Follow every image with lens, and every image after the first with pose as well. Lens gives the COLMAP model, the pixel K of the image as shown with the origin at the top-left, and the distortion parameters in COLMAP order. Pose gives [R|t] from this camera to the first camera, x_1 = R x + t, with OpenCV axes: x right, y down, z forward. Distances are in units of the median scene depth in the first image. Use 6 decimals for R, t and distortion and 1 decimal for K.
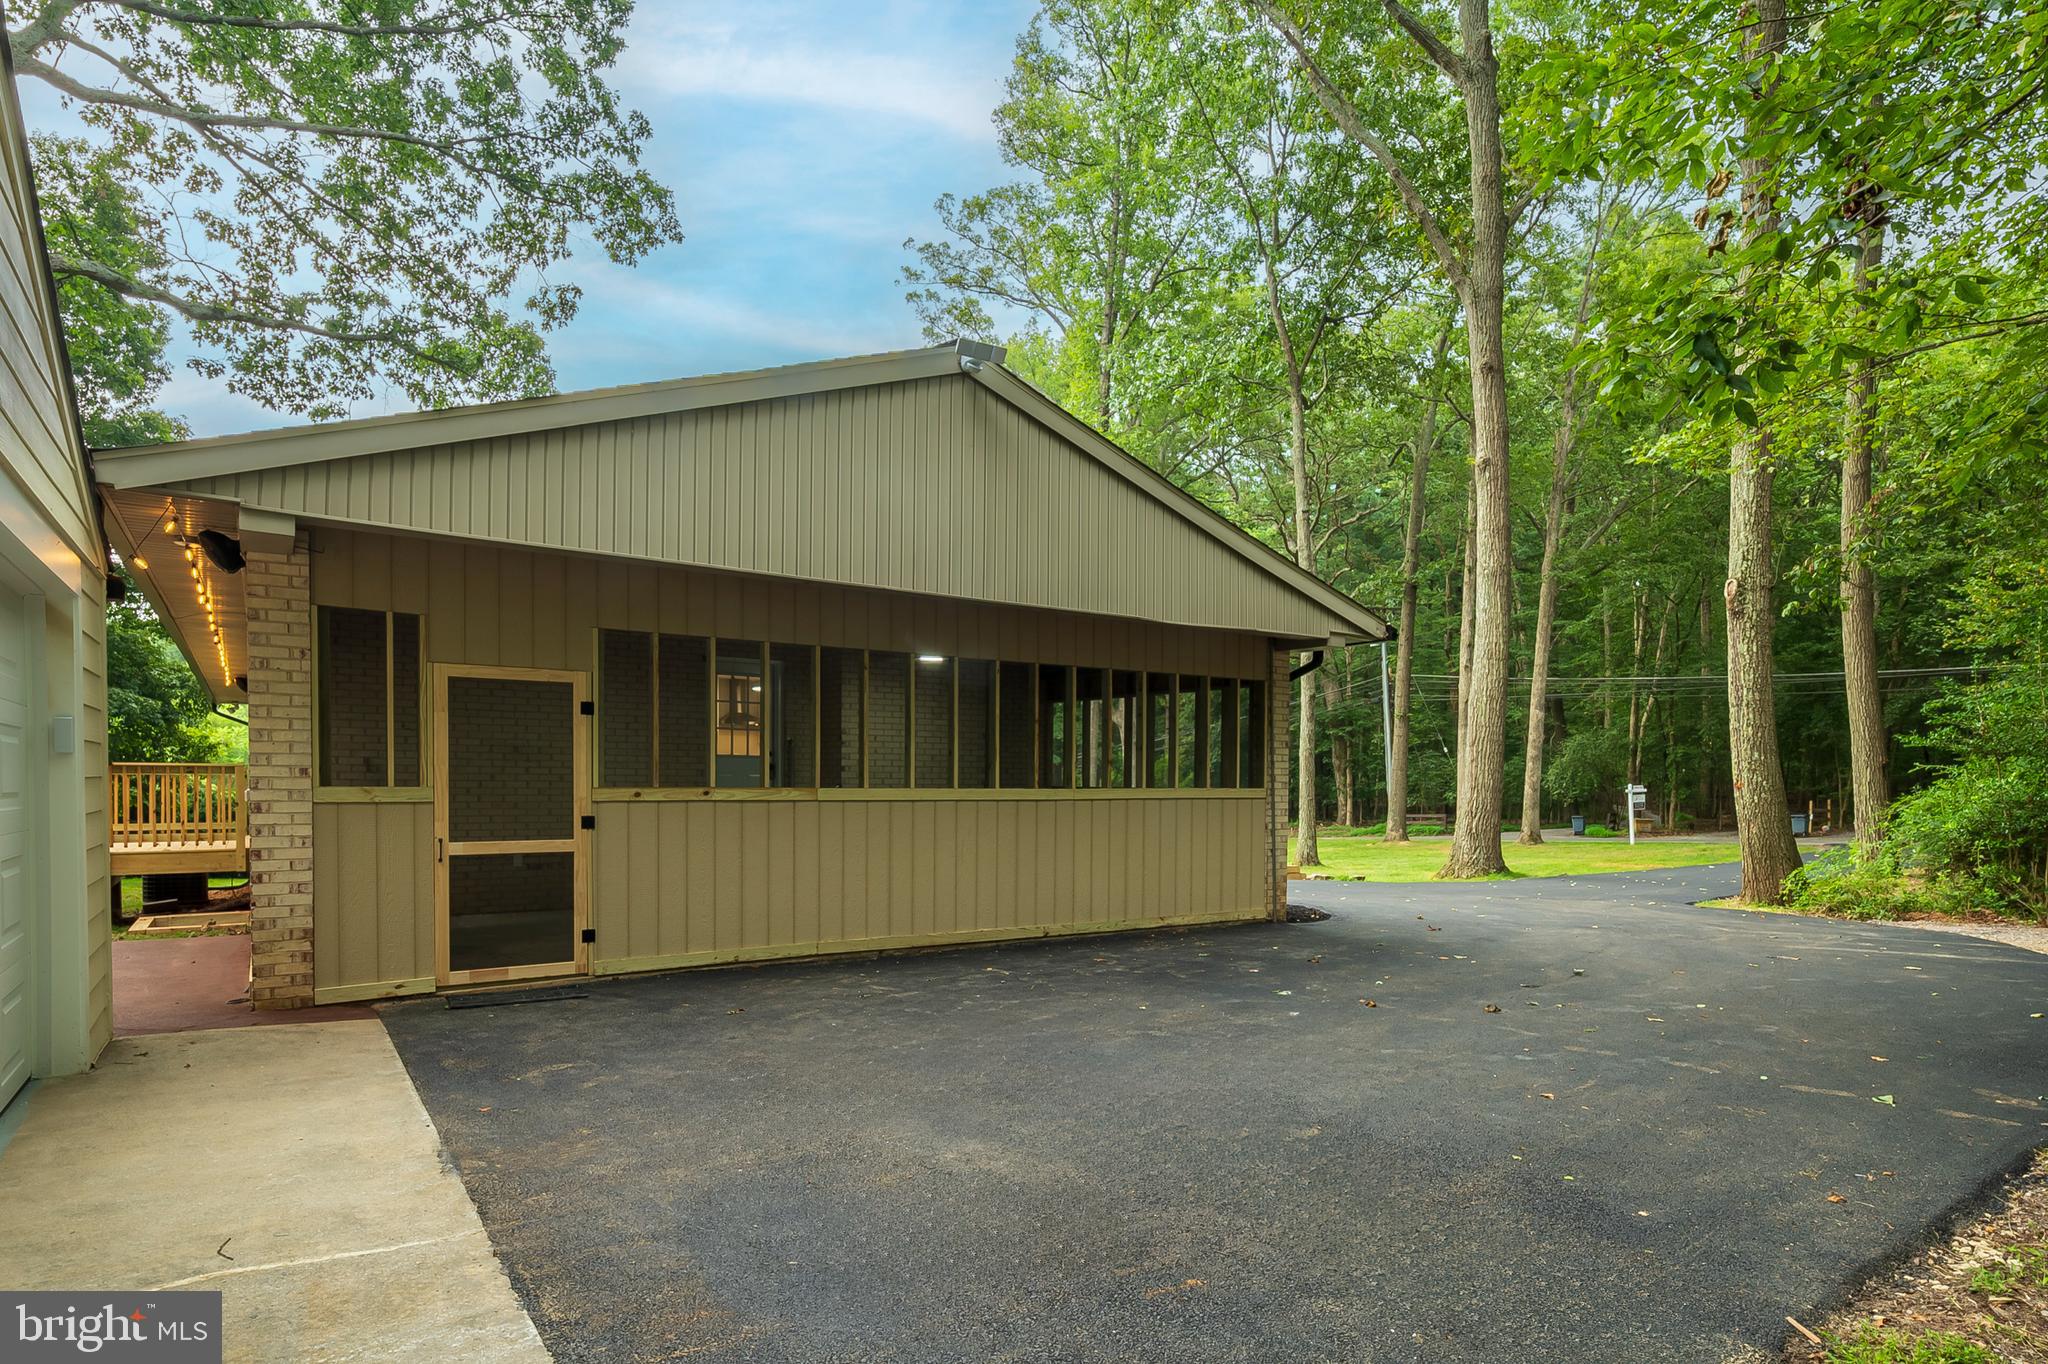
lens RADIAL K [[1111.1, 0, 1039.6], [0, 1111.1, 687.3], [0, 0, 1]] dist [-0.013215, -0.000443]
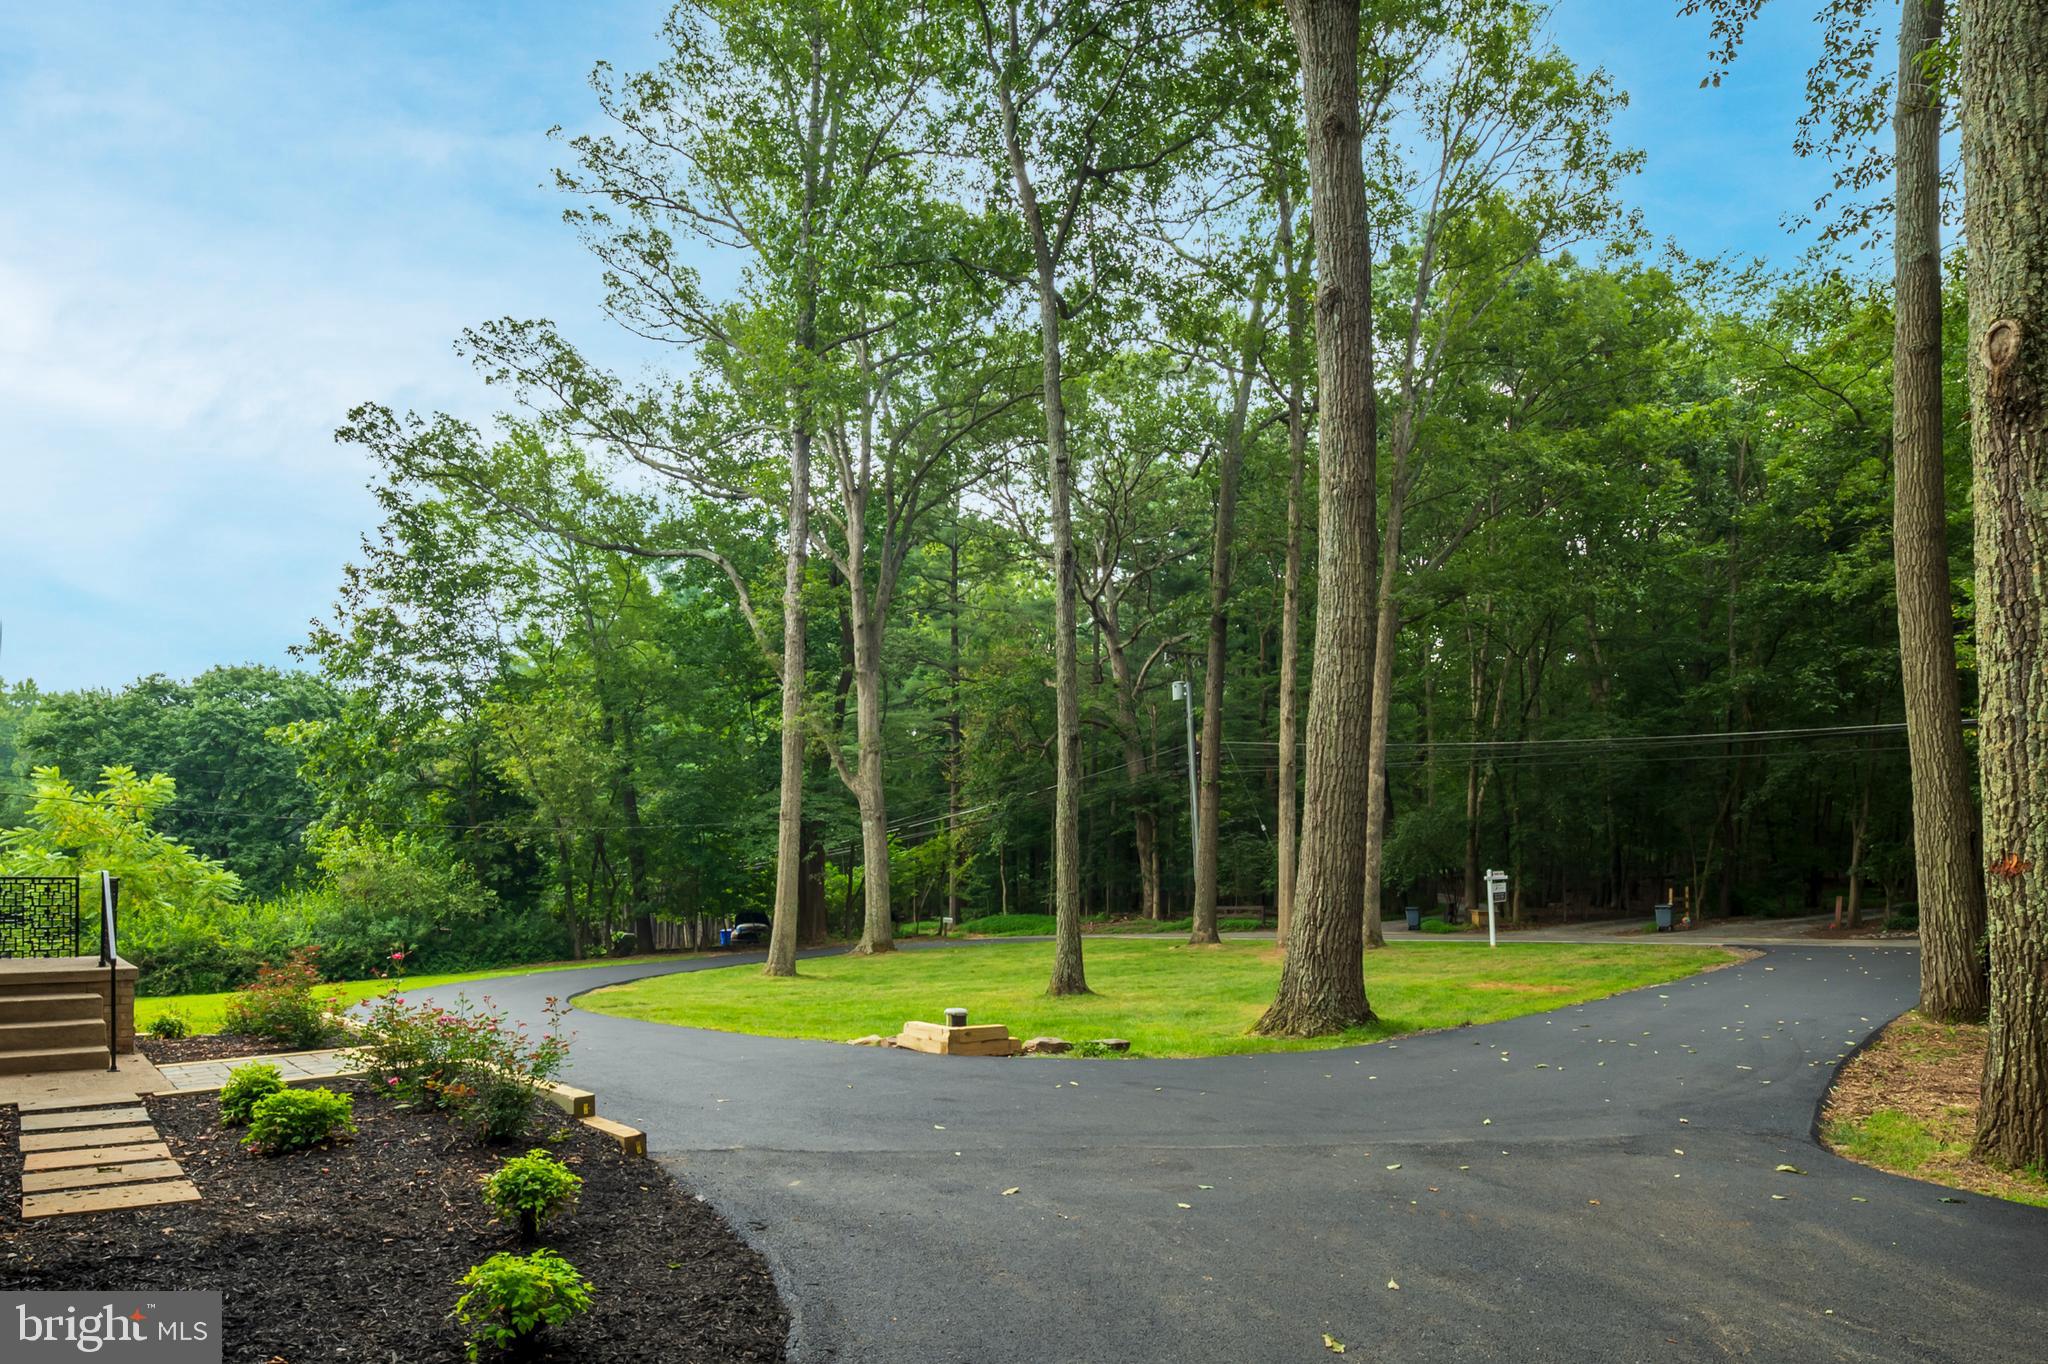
lens RADIAL K [[1111.1, 0, 1008.8], [0, 1111.1, 685.2], [0, 0, 1]] dist [-0.013215, -0.000443]
pose [[0.991535, 0.017189, 0.128699, 0.080980], [-0.006926, 0.996789, -0.079769, 0.020022], [-0.129657, 0.078202, 0.988470, 0.228893]]
